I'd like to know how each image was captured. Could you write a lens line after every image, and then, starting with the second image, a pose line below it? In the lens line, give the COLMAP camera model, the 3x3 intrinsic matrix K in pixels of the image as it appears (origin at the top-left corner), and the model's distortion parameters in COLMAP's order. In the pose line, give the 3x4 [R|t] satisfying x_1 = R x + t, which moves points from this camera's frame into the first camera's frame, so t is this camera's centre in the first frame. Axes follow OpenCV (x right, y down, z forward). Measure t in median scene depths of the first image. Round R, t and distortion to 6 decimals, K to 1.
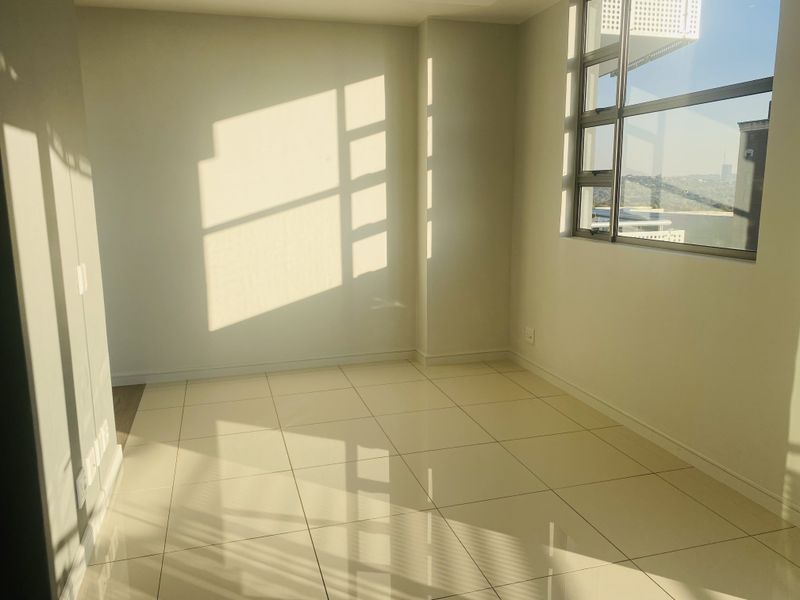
lens RADIAL K [[607.6, 0, 386.8], [0, 607.6, 298.7], [0, 0, 1]] dist [0.039708, -0.033327]
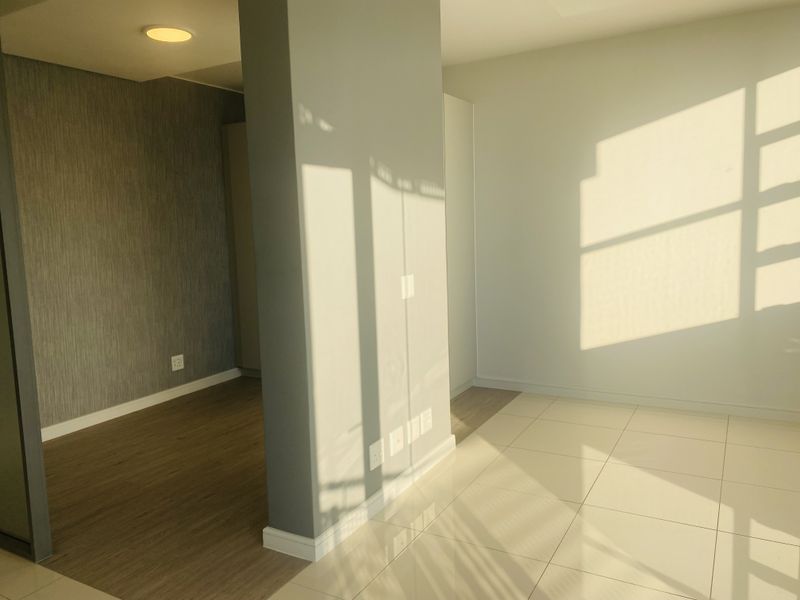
lens RADIAL K [[607.6, 0, 381.2], [0, 607.6, 288.1], [0, 0, 1]] dist [0.039708, -0.033327]
pose [[0.717999, 0.066023, -0.692906, 0.163327], [-0.105121, 0.994358, -0.014182, 0.000561], [0.688060, 0.083022, 0.720889, 0.054550]]
